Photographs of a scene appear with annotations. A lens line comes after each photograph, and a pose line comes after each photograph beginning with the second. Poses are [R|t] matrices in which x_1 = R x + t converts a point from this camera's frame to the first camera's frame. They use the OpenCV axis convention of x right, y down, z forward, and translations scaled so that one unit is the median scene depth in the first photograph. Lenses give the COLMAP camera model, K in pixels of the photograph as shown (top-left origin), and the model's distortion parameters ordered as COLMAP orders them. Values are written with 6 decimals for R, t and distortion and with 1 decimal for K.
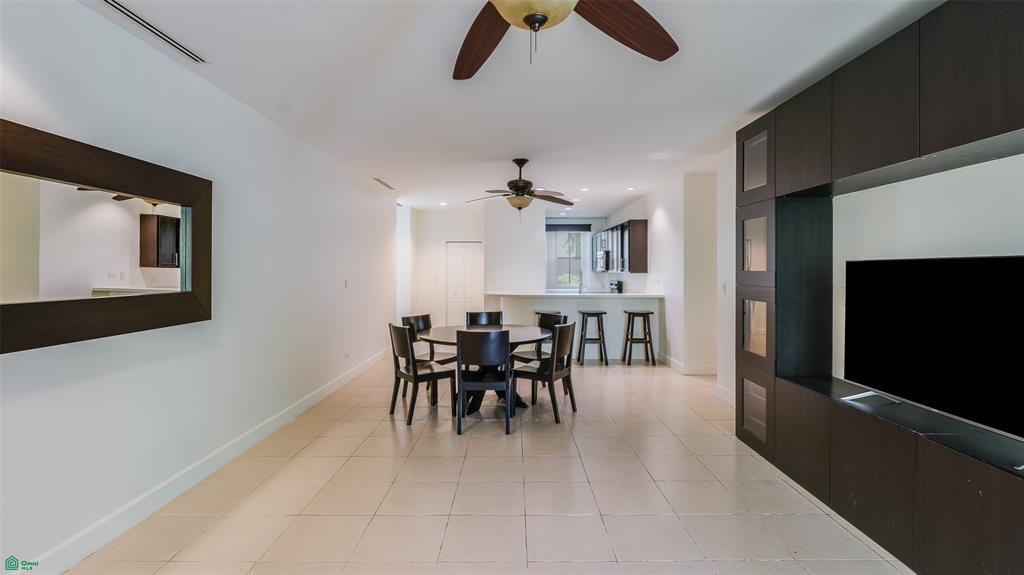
lens RADIAL K [[474.4, 0, 512.0], [0, 474.4, 287.5], [0, 0, 1]] dist [-0.000345, -0.000042]
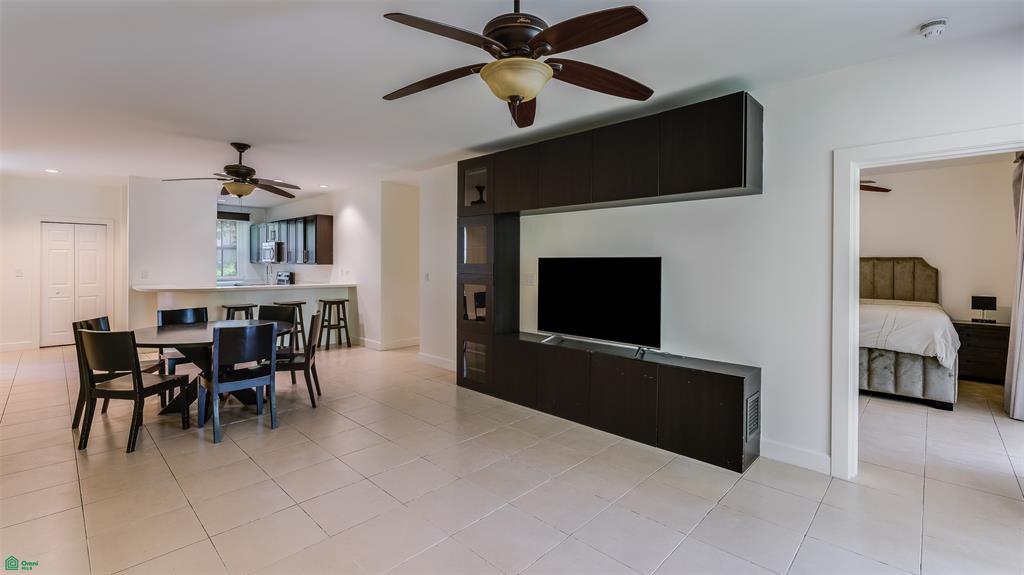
lens RADIAL K [[437.5, 0, 510.8], [0, 437.5, 270.5], [0, 0, 1]] dist [0.001155, 0.000144]
pose [[0.697848, -0.006944, 0.716212, -0.174313], [0.019582, 0.999764, -0.009387, 0.000659], [-0.715978, 0.020575, 0.697820, 0.006912]]
